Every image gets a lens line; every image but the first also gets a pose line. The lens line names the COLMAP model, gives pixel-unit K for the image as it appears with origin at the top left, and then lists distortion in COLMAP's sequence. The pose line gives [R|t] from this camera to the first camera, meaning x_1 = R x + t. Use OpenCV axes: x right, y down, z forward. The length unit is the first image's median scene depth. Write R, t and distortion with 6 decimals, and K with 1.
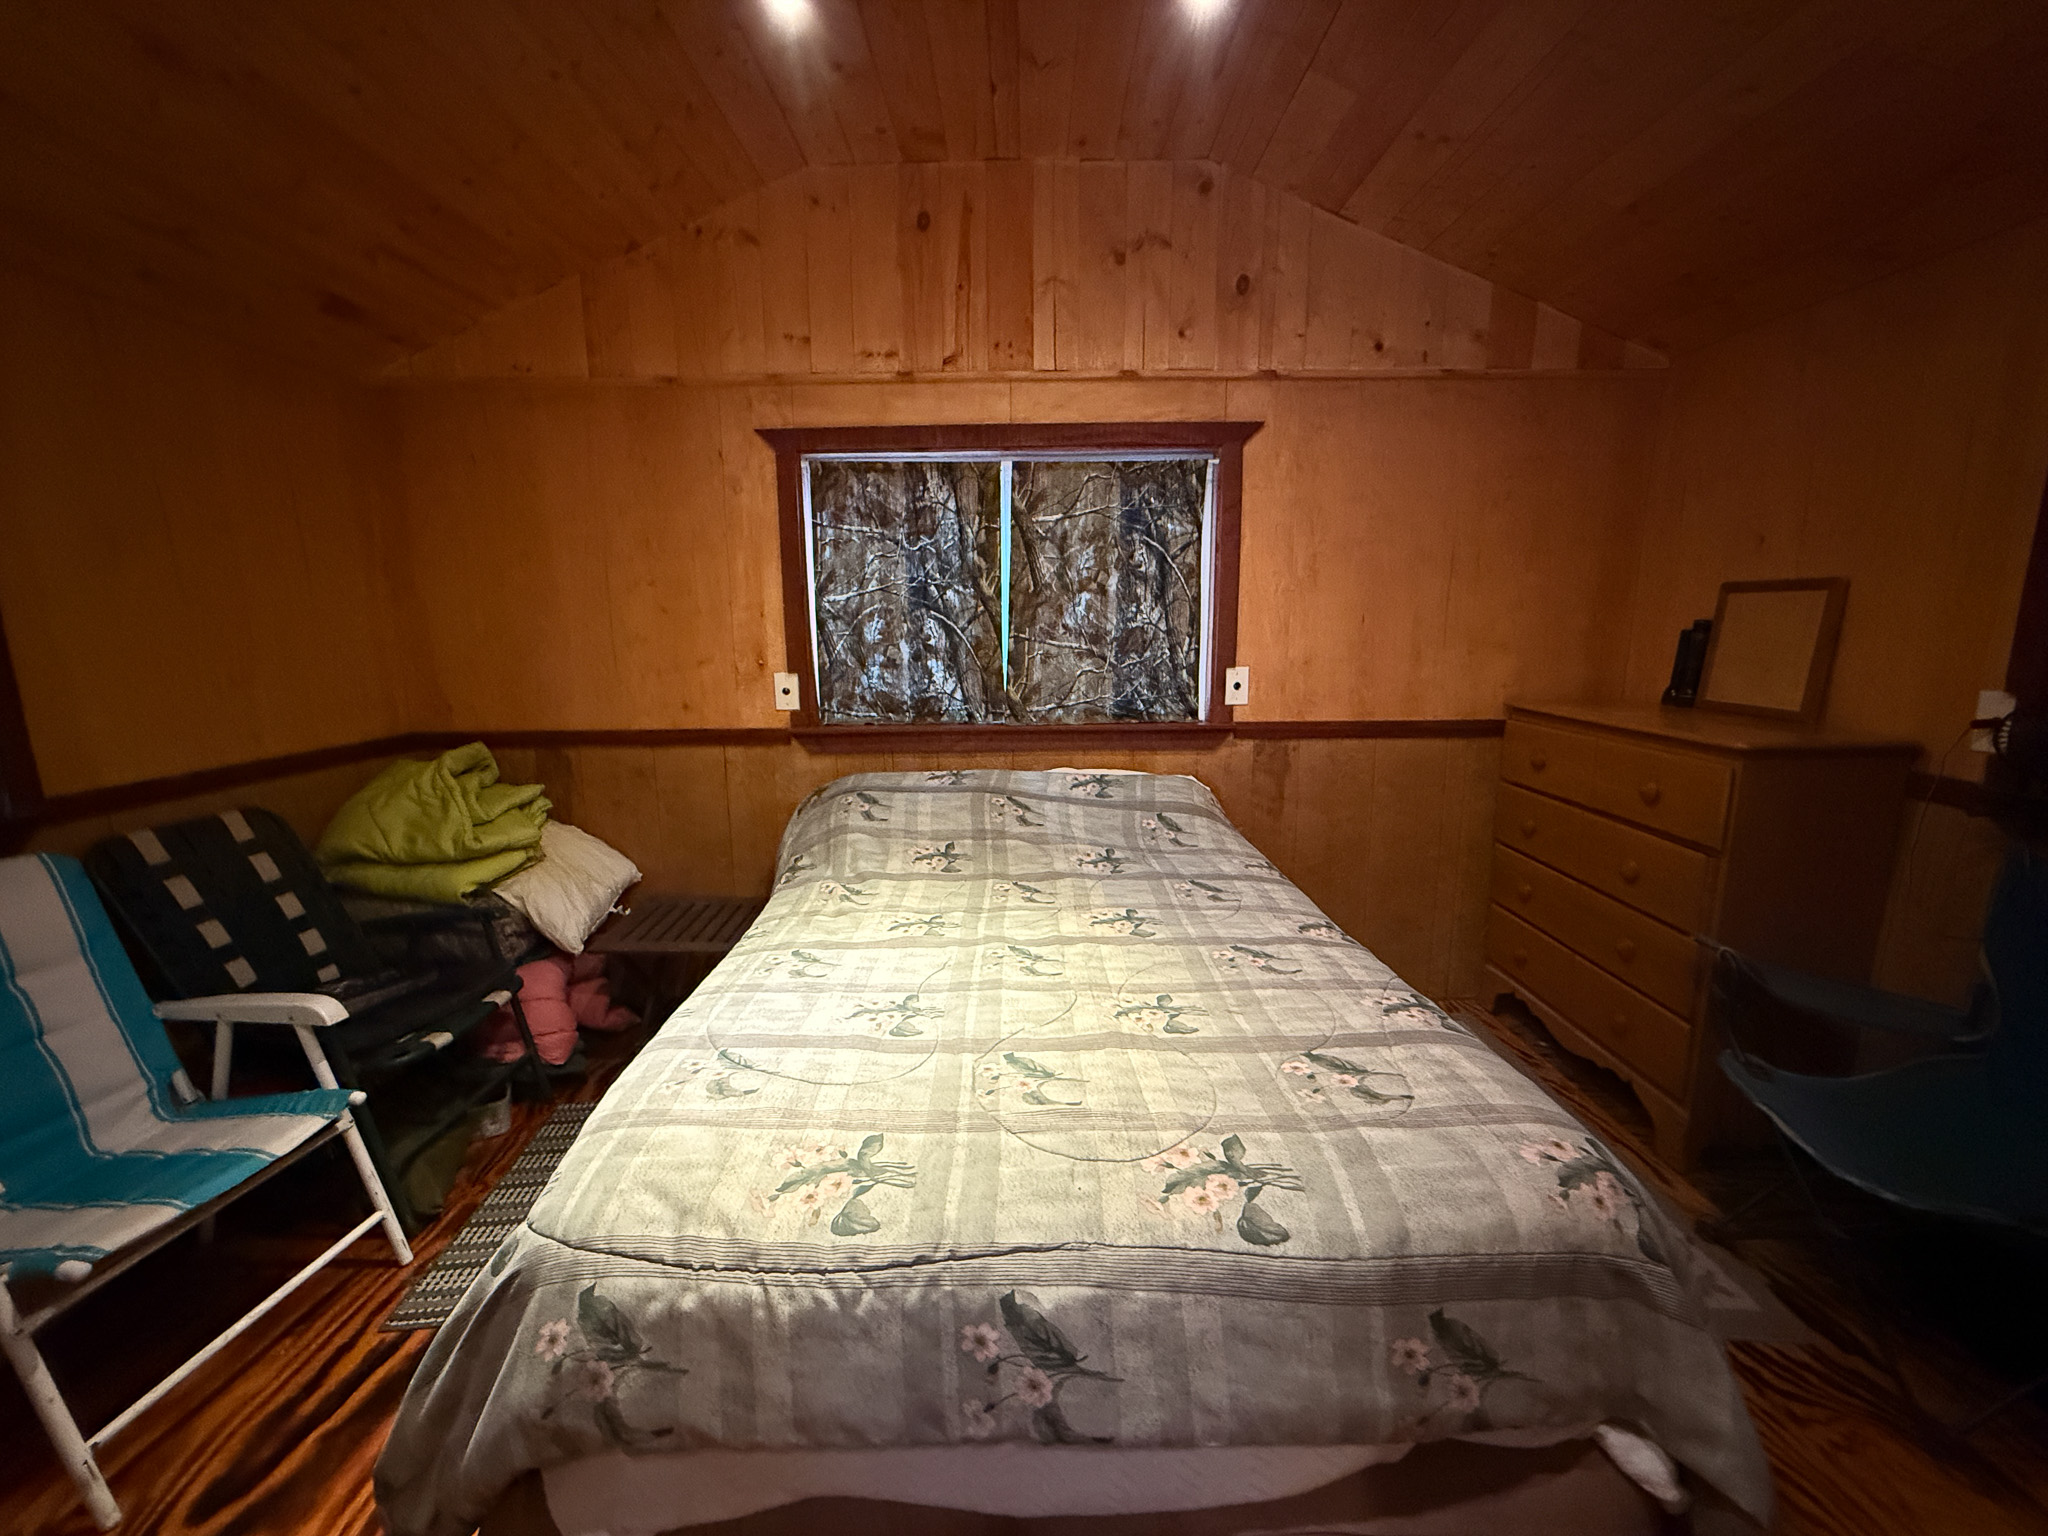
lens RADIAL K [[820.0, 0, 1023.4], [0, 820.0, 762.2], [0, 0, 1]] dist [-0.001590, 0.000039]
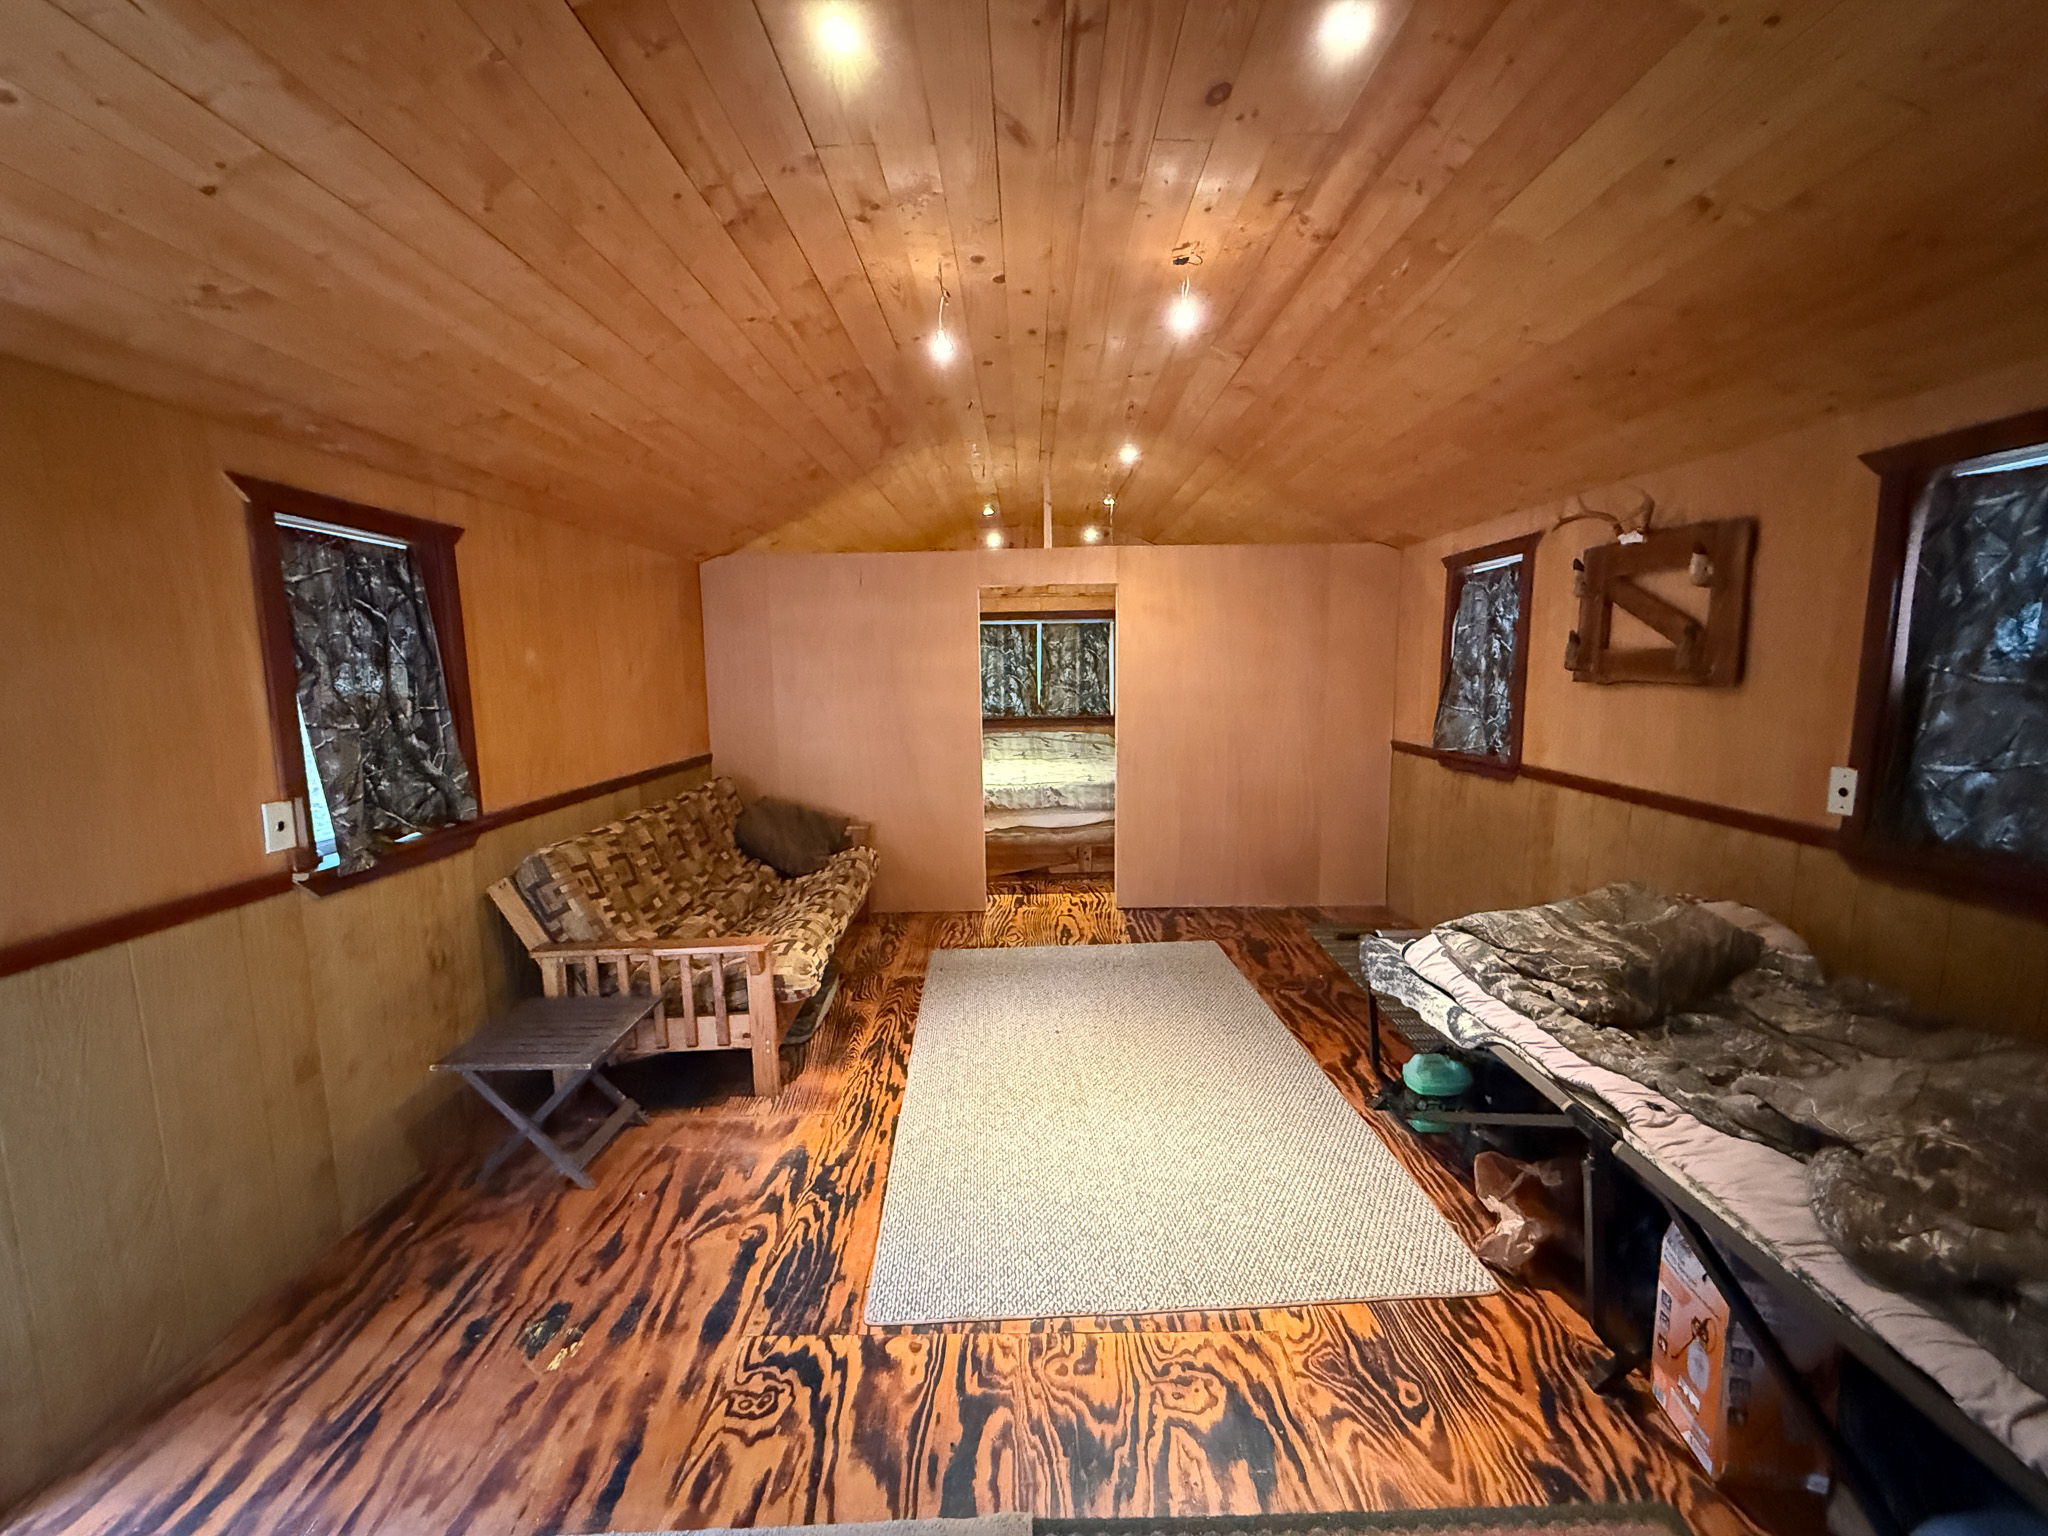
lens RADIAL K [[820.0, 0, 1025.4], [0, 820.0, 764.1], [0, 0, 1]] dist [-0.001590, 0.000039]
pose [[0.999967, -0.008040, -0.001193, -0.067678], [0.007974, 0.998826, -0.047790, 0.248830], [0.001576, 0.047778, 0.998857, -1.765413]]
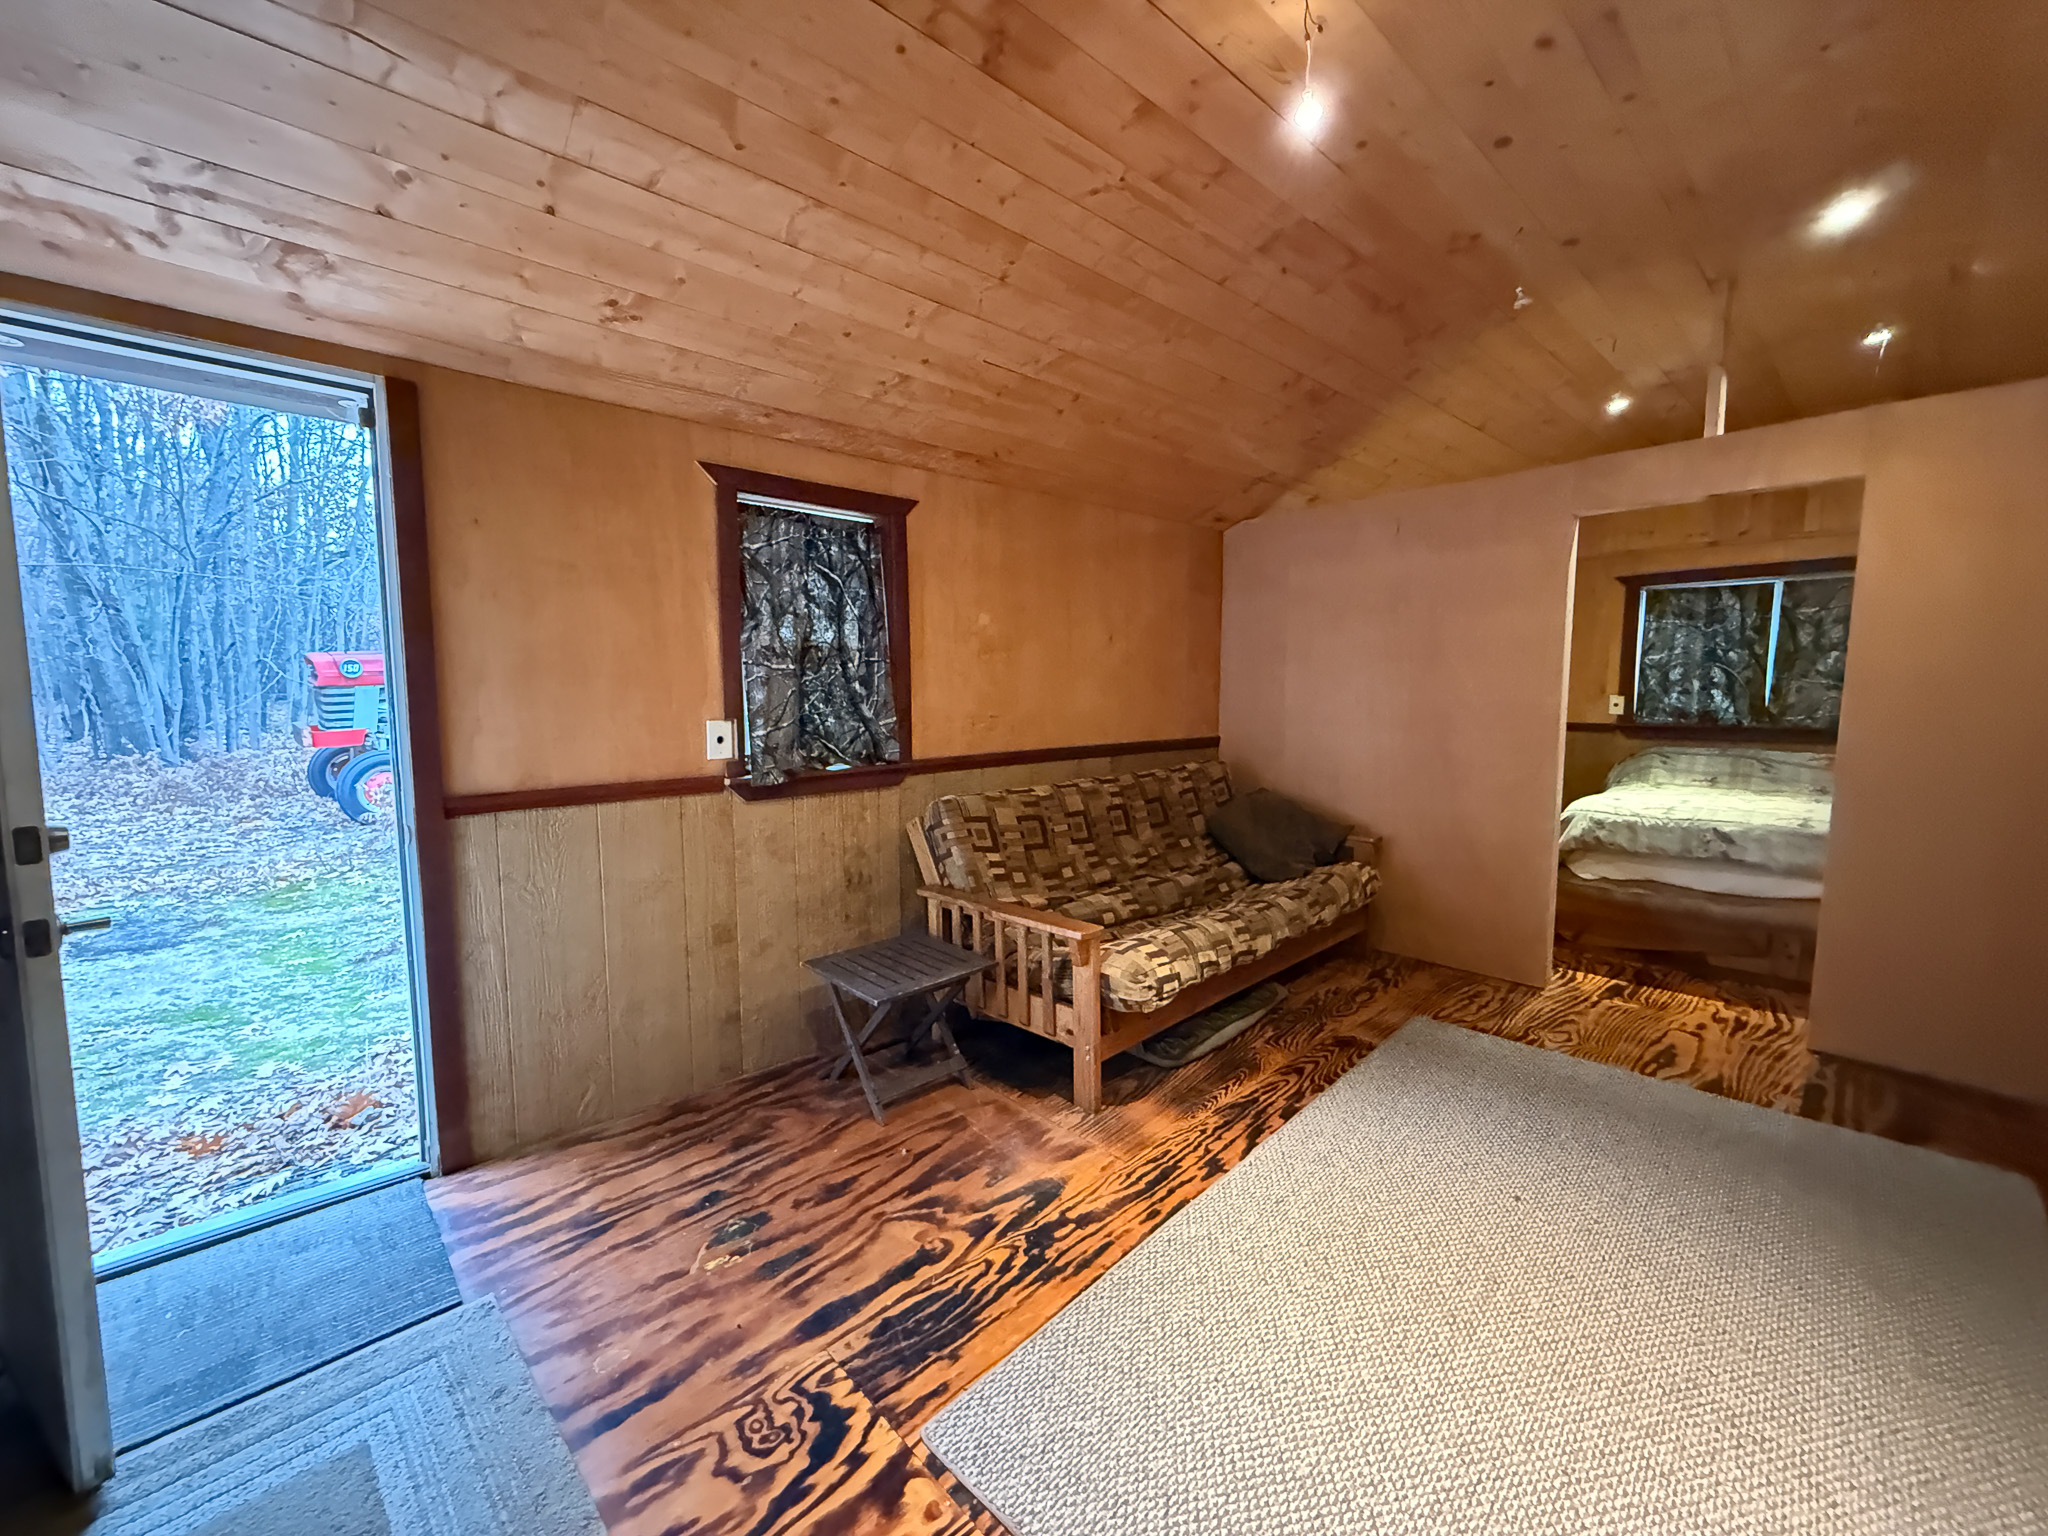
lens RADIAL K [[820.0, 0, 1012.5], [0, 820.0, 764.2], [0, 0, 1]] dist [-0.001590, 0.000039]
pose [[0.675321, 0.076100, -0.733587, 0.188836], [-0.124048, 0.992212, -0.011266, 0.261514], [0.727017, 0.098608, 0.679502, -1.399919]]
